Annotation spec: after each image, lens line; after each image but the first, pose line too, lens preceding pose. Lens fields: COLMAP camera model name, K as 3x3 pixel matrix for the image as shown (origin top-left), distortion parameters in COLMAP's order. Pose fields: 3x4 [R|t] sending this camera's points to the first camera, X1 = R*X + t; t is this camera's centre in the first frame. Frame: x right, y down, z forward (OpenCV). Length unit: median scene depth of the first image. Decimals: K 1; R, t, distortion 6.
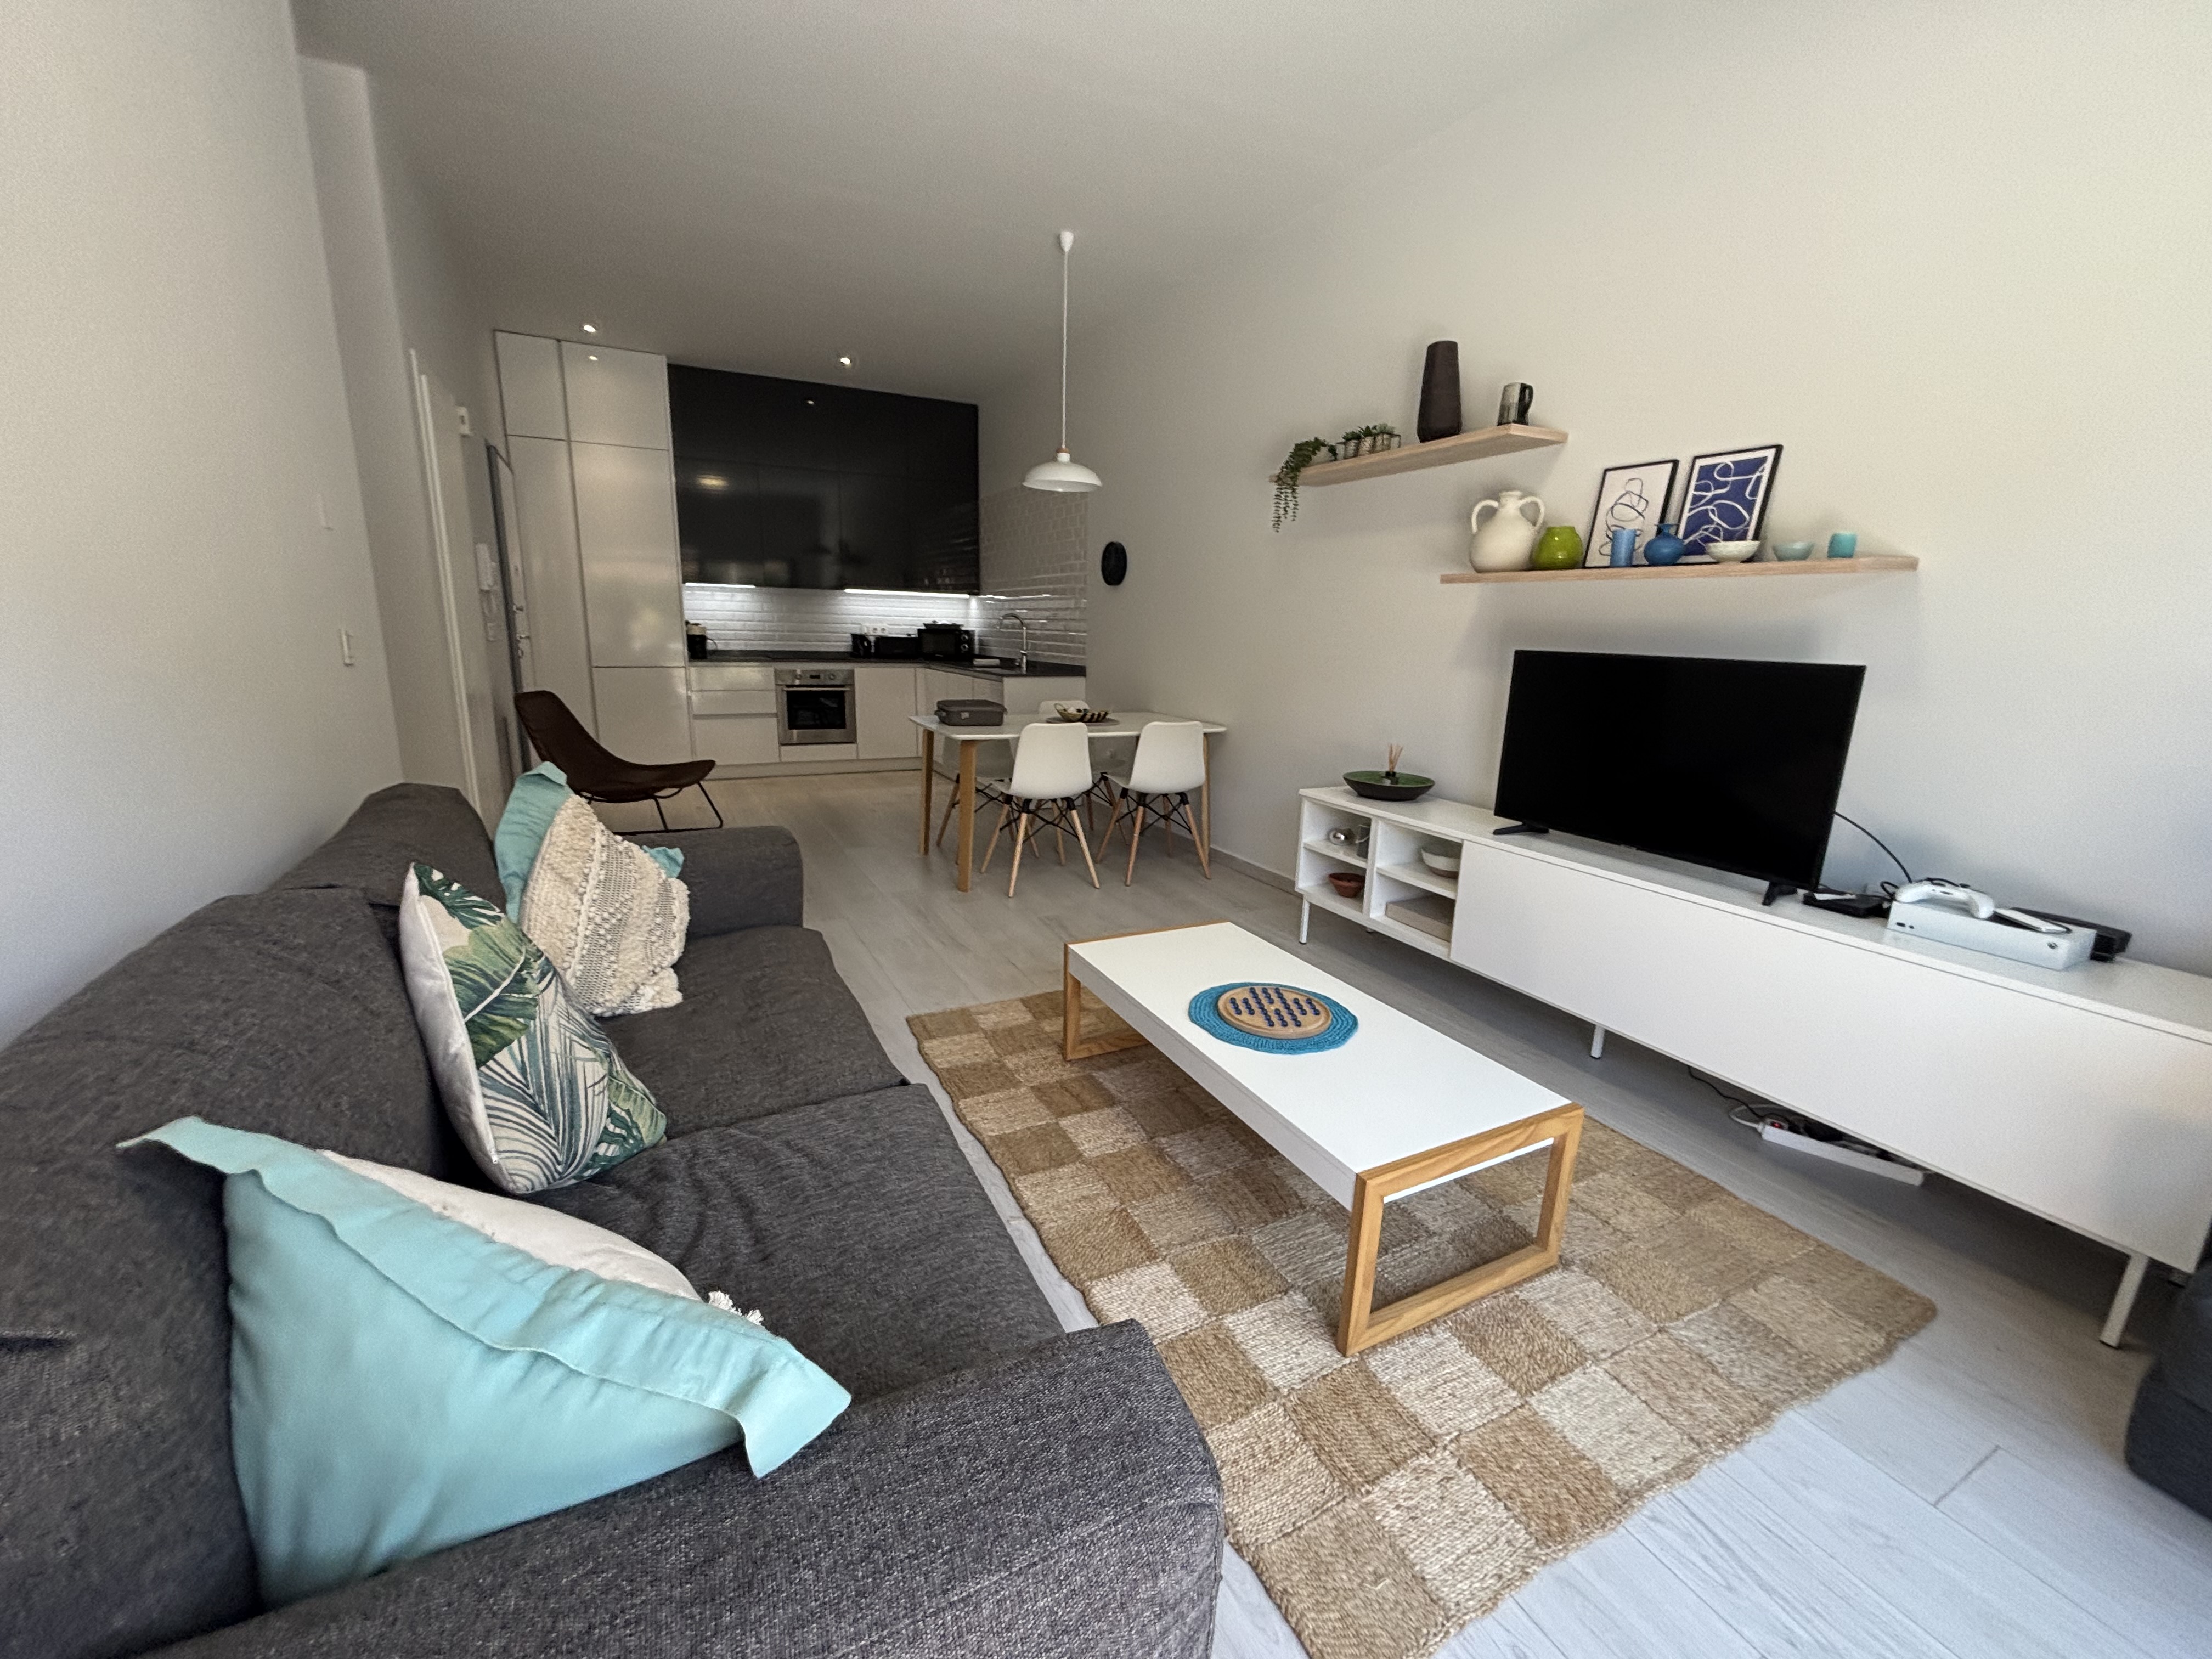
lens RADIAL K [[888.3, 0, 1107.6], [0, 888.3, 828.0], [0, 0, 1]] dist [-0.000781, 0.000372]
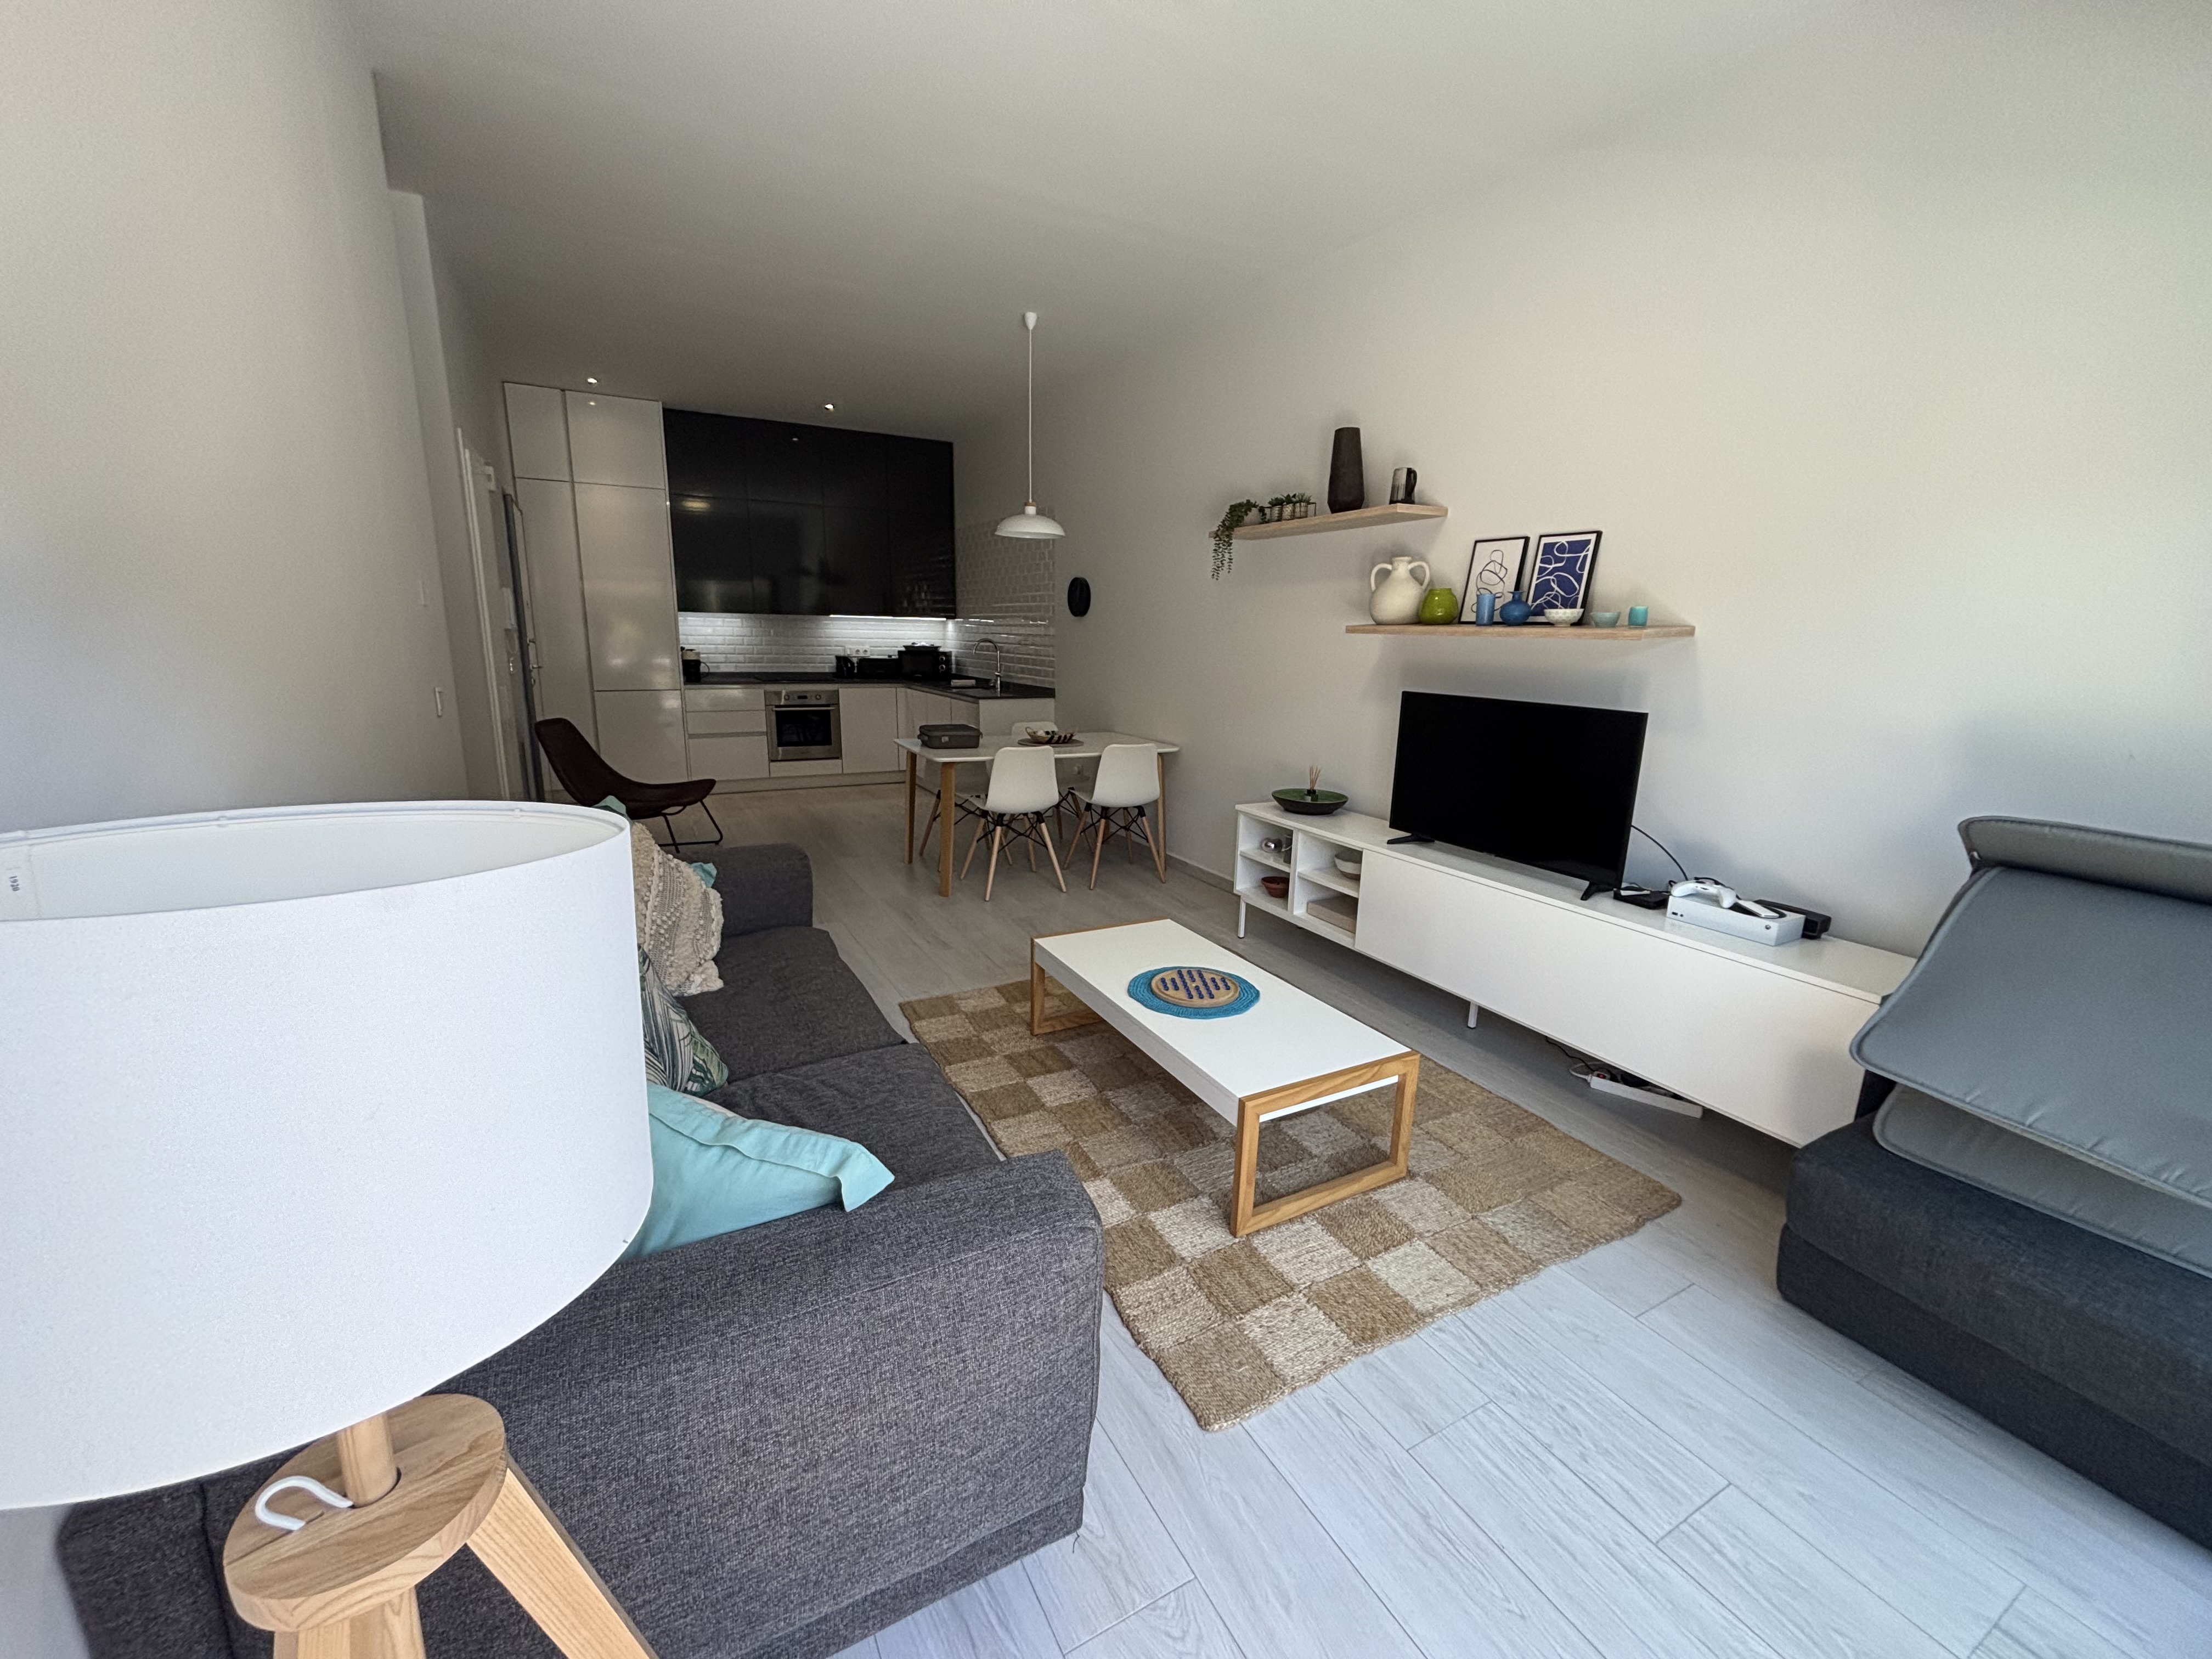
lens RADIAL K [[888.3, 0, 1104.2], [0, 888.3, 828.8], [0, 0, 1]] dist [-0.000781, 0.000372]
pose [[0.999736, -0.010091, 0.020666, 0.029598], [0.010156, 0.999944, -0.003048, -0.015449], [-0.020634, 0.003257, 0.999782, -0.224867]]
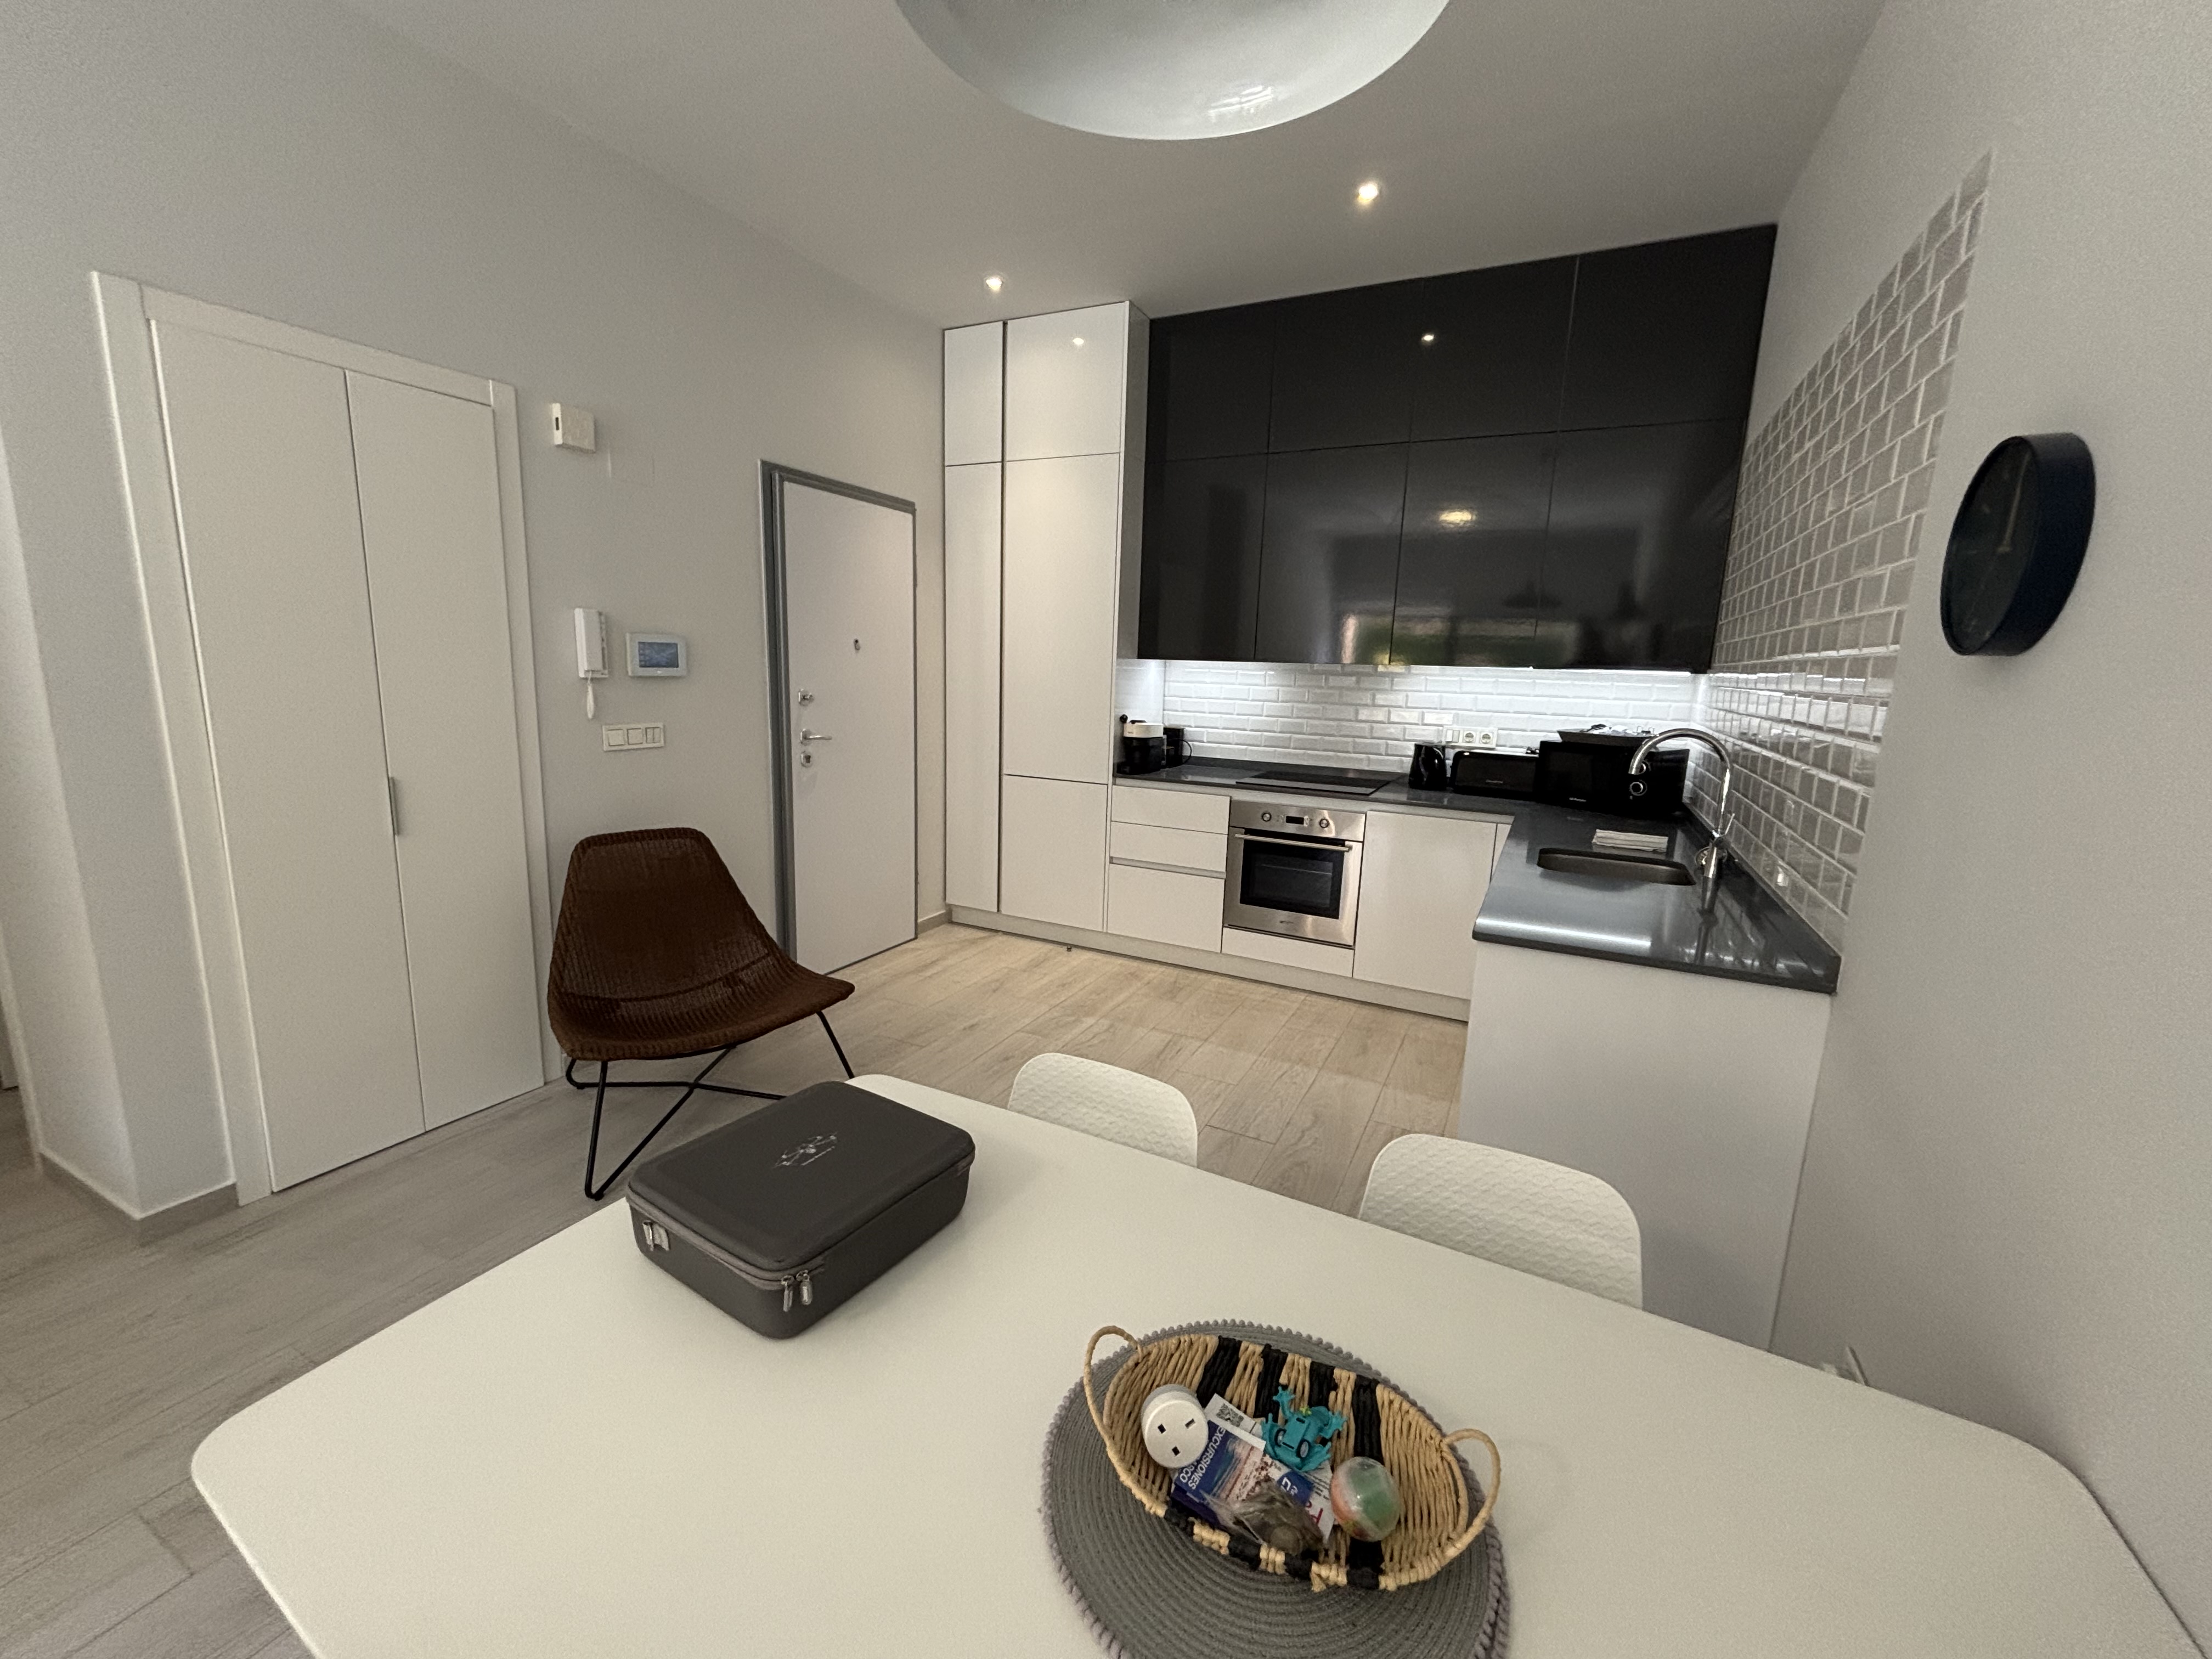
lens RADIAL K [[888.3, 0, 1110.4], [0, 888.3, 848.6], [0, 0, 1]] dist [-0.000781, 0.000372]
pose [[0.582966, 0.159626, -0.796662, 0.152879], [-0.194613, 0.979402, 0.053832, -0.481962], [0.788845, 0.123659, 0.602023, 1.726732]]
